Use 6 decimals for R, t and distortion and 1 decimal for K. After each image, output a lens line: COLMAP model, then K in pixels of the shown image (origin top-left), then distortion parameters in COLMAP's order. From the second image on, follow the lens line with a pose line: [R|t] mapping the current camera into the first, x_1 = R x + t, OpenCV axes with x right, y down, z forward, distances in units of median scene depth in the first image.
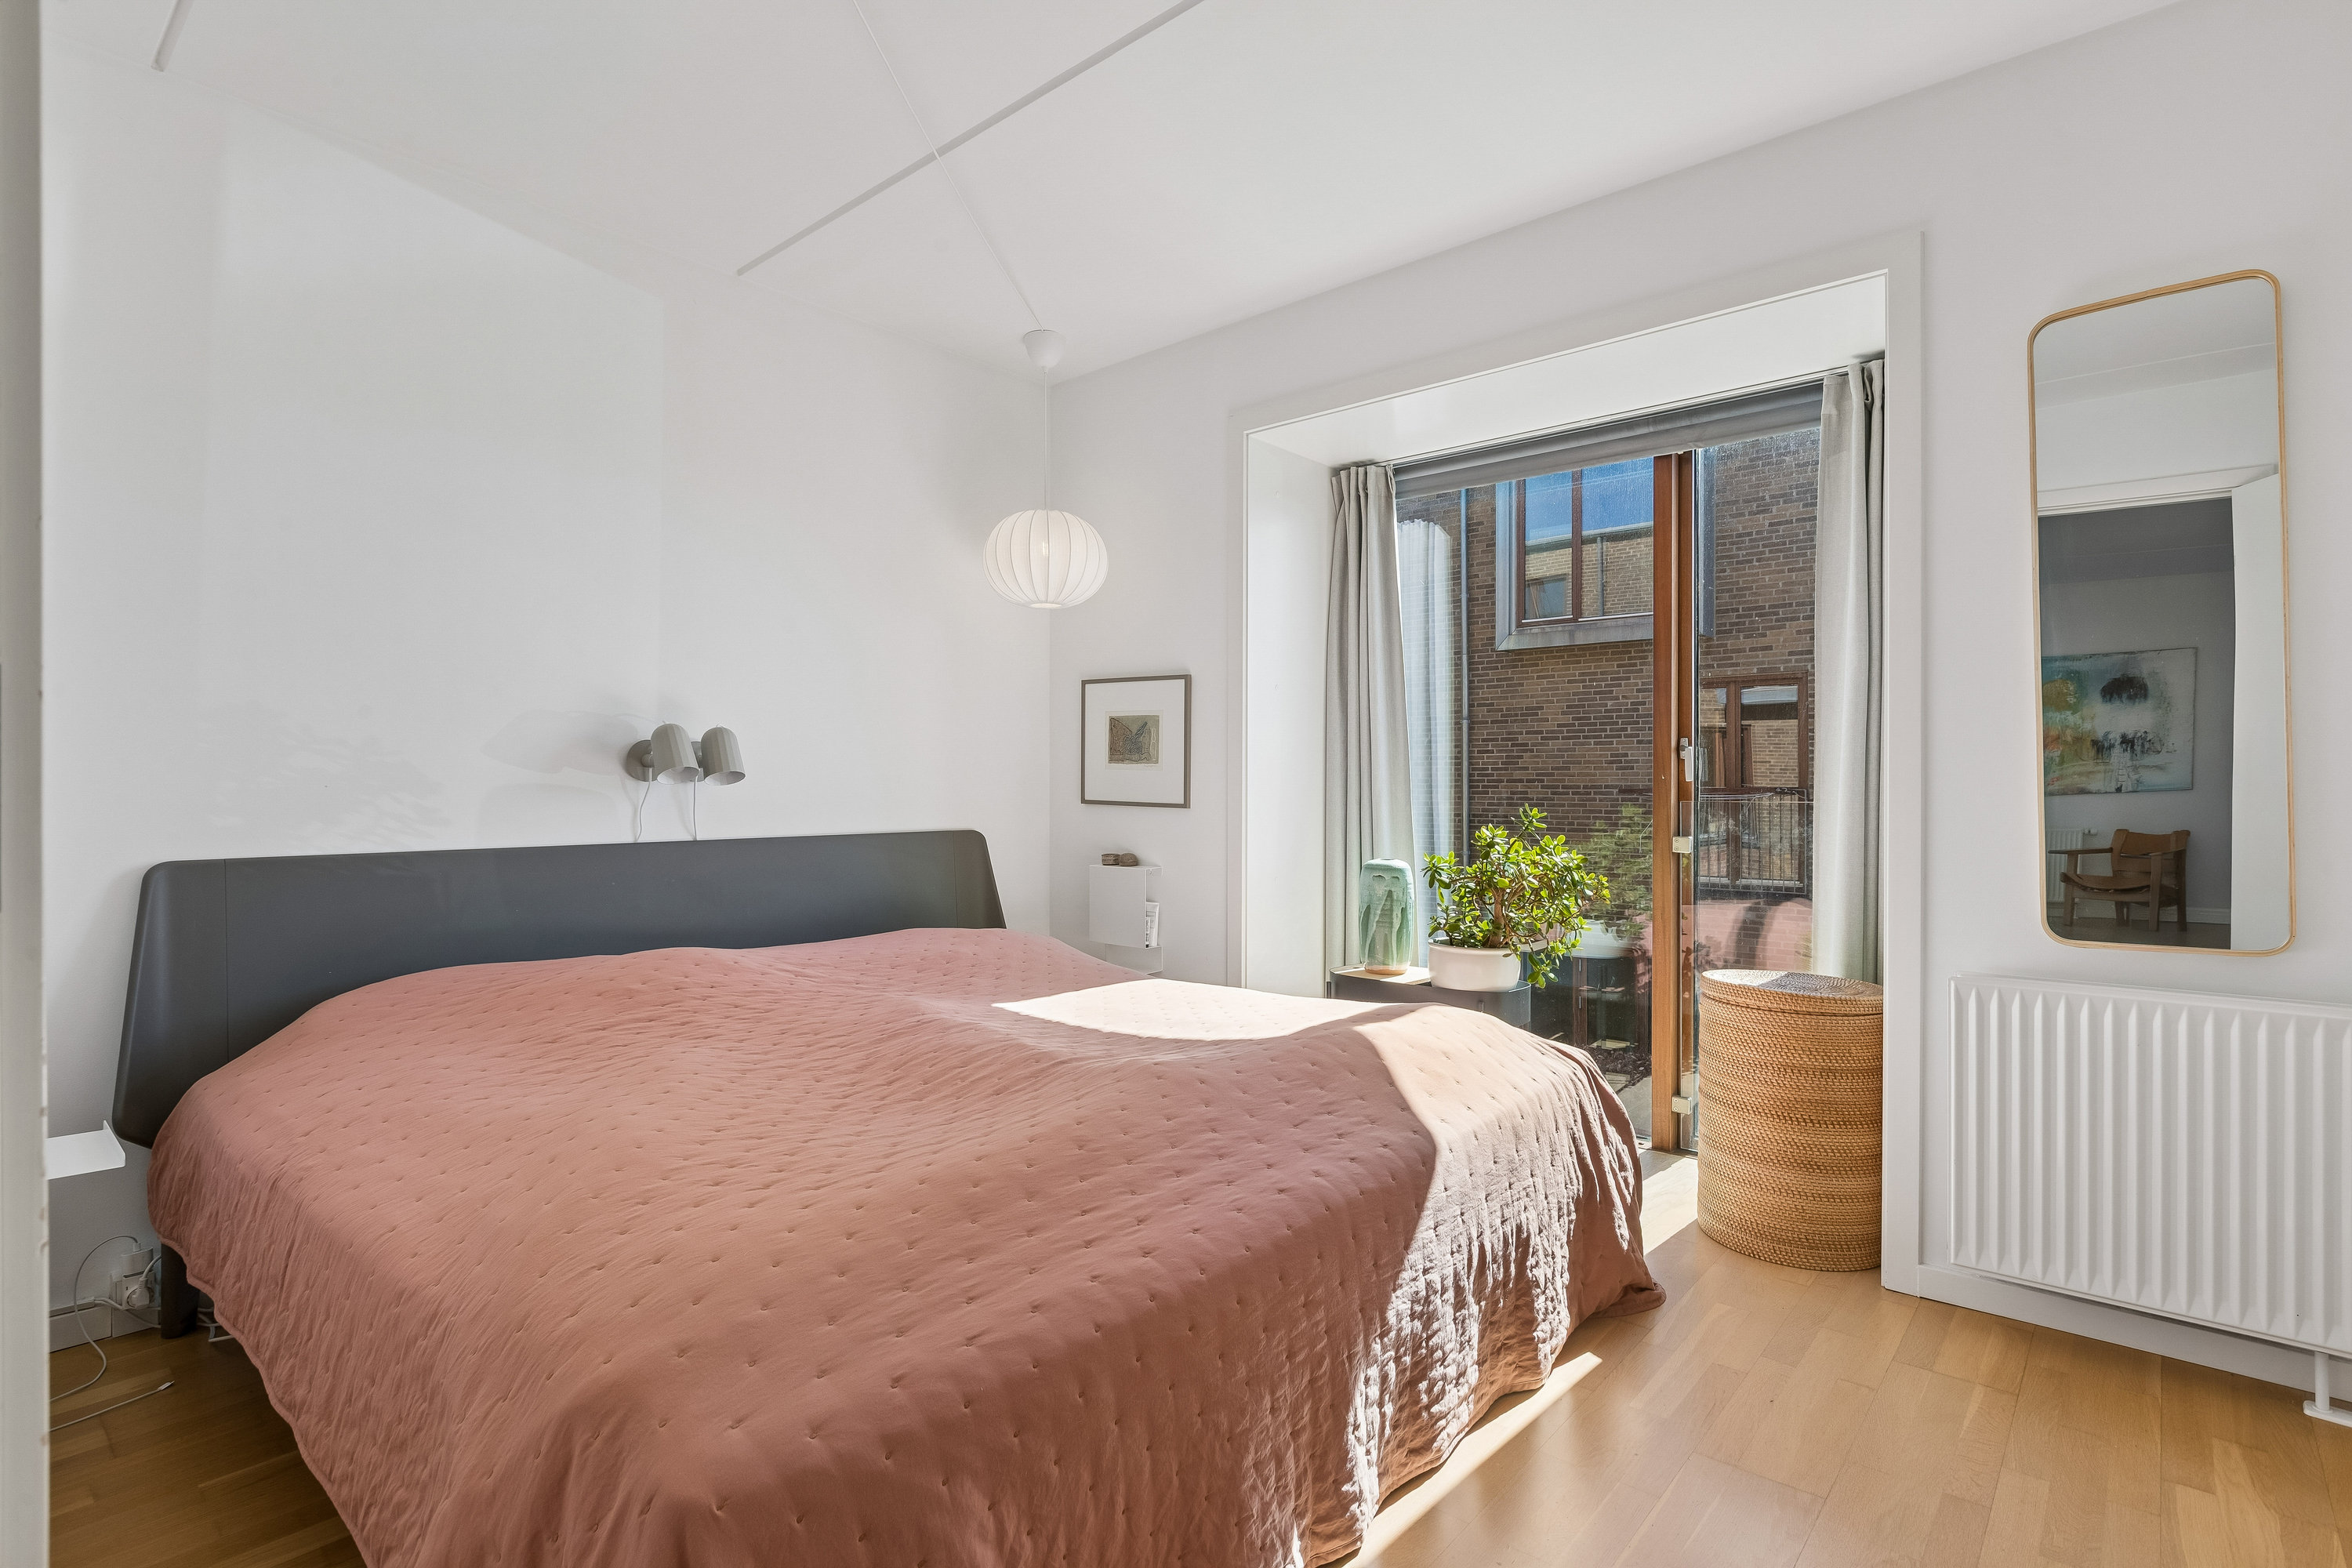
lens RADIAL K [[1176.8, 0, 1185.2], [0, 1176.8, 785.1], [0, 0, 1]] dist [0.001151, -0.000368]
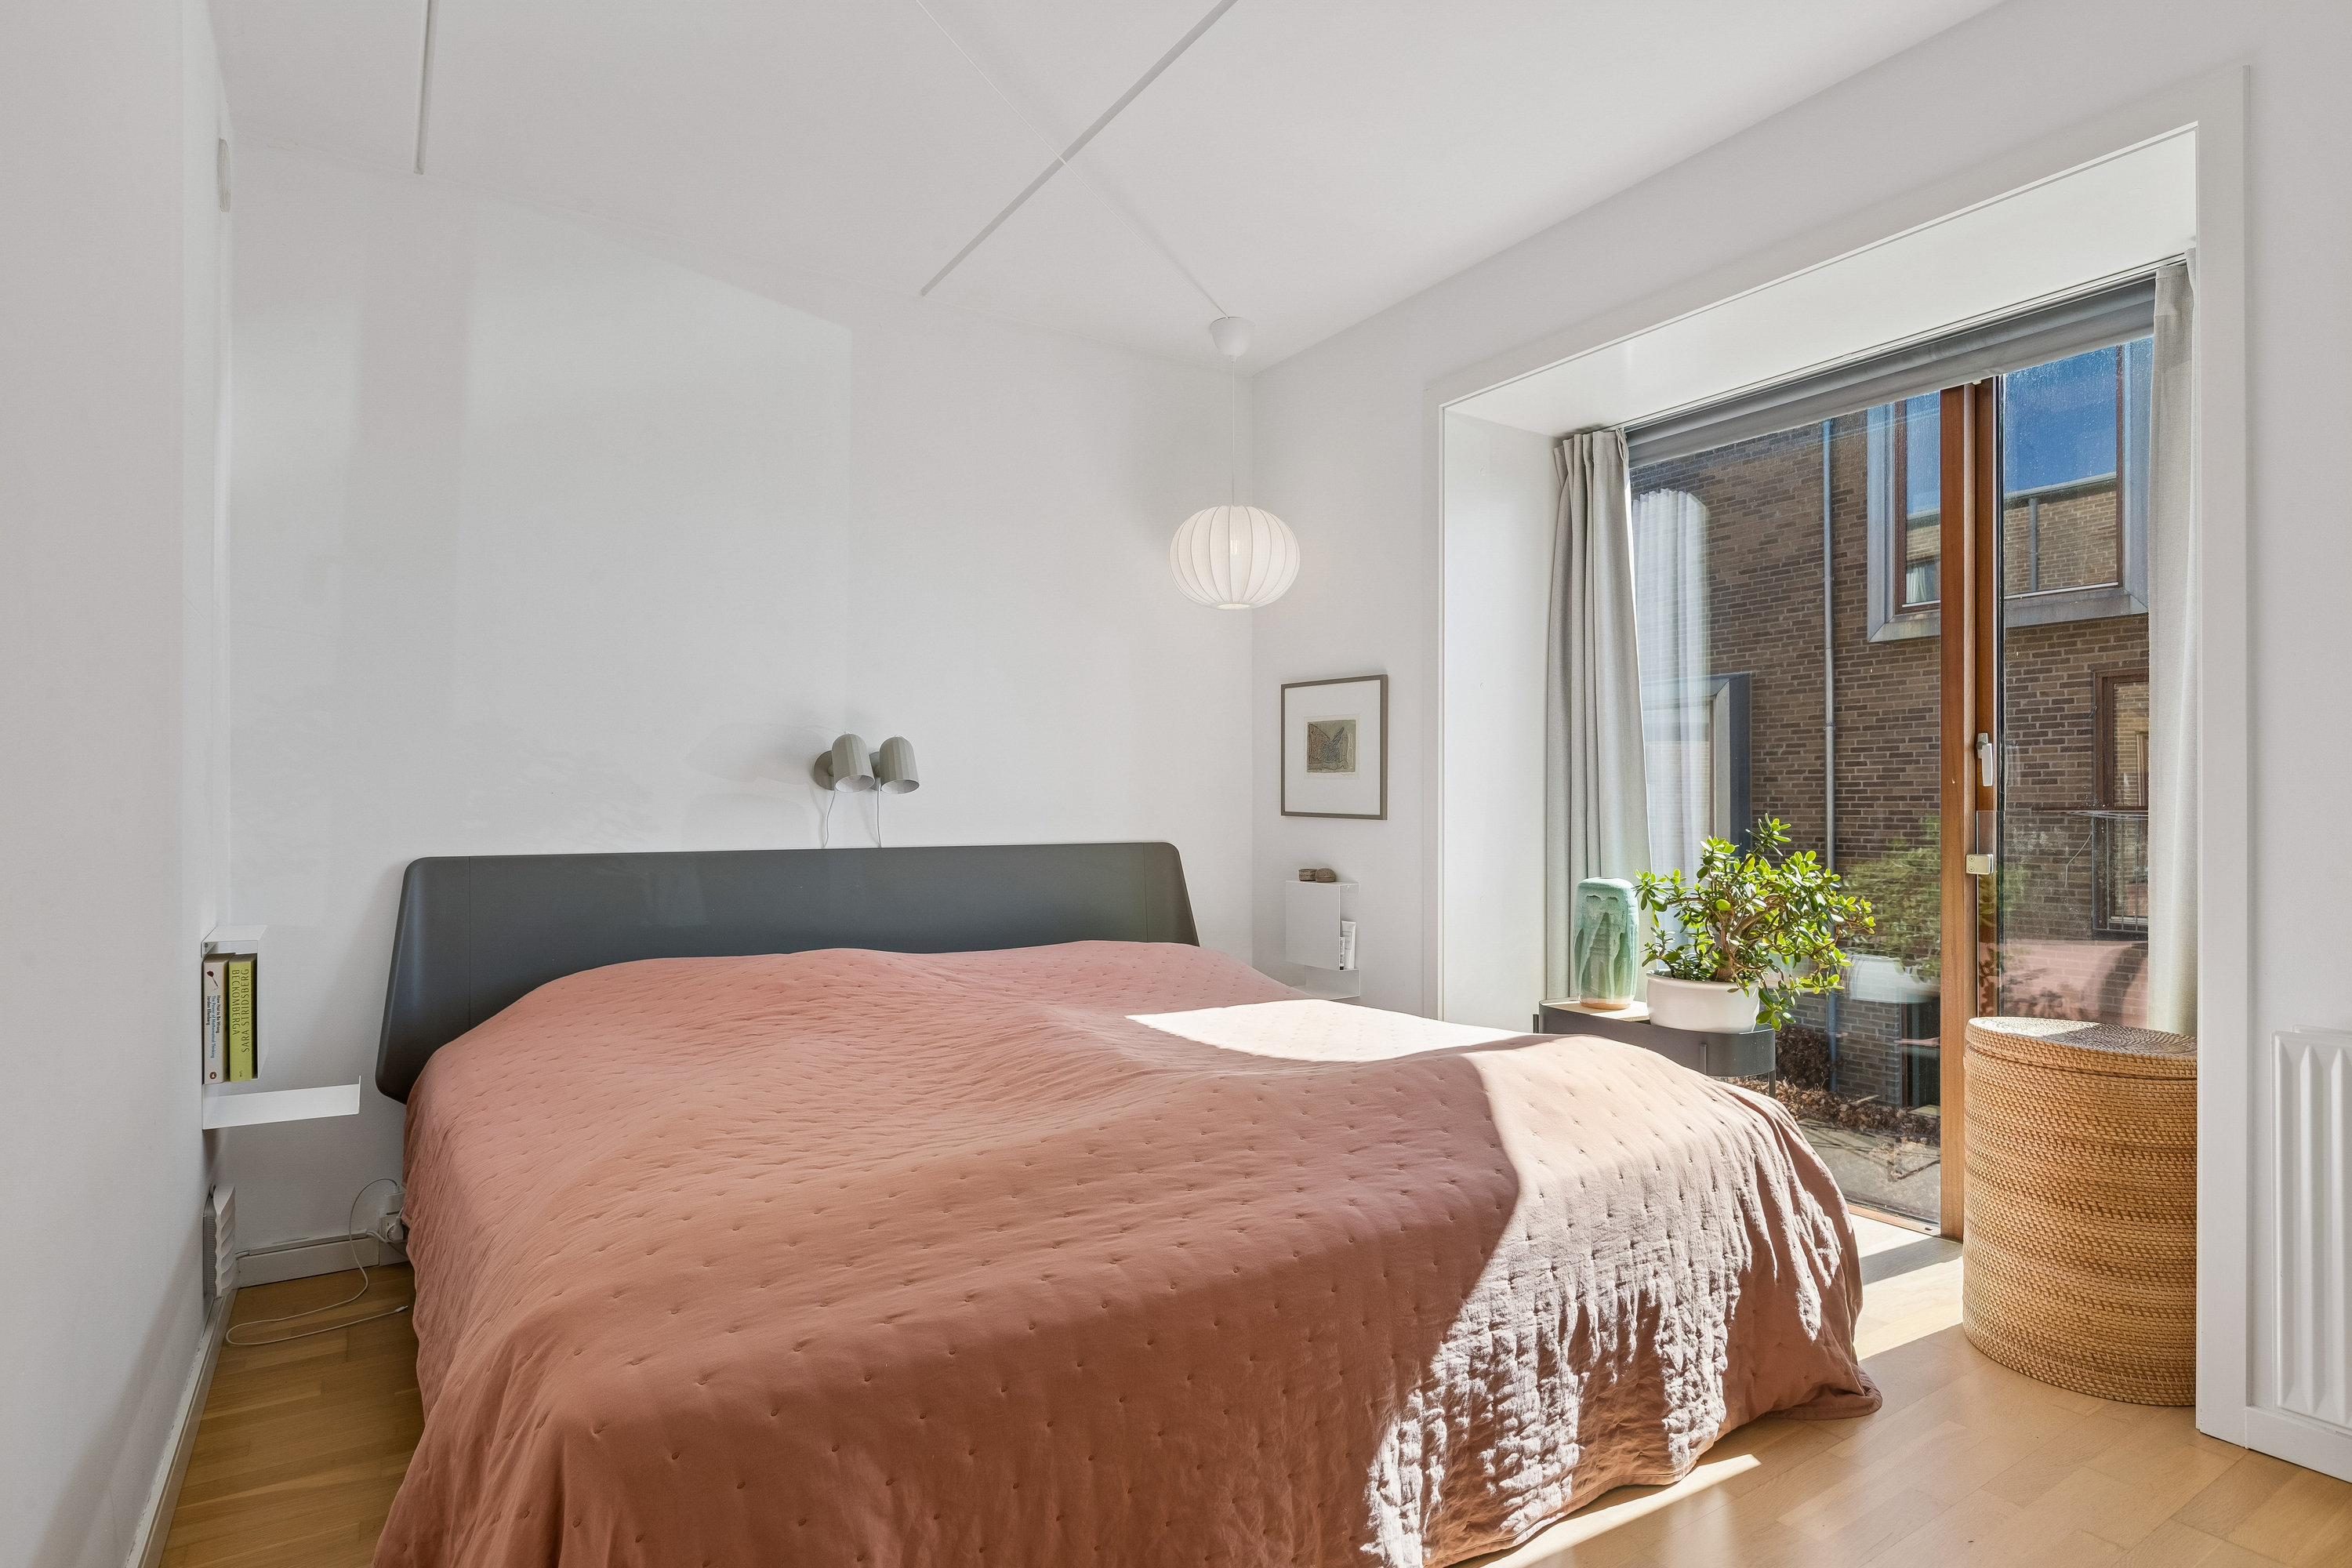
lens RADIAL K [[1264.2, 0, 1178.4], [0, 1264.2, 801.1], [0, 0, 1]] dist [0.005774, -0.001114]
pose [[0.961556, -0.001760, -0.274602, 0.170861], [0.000103, 0.999982, -0.006050, 0.015784], [0.274608, 0.005789, 0.961539, 0.008550]]
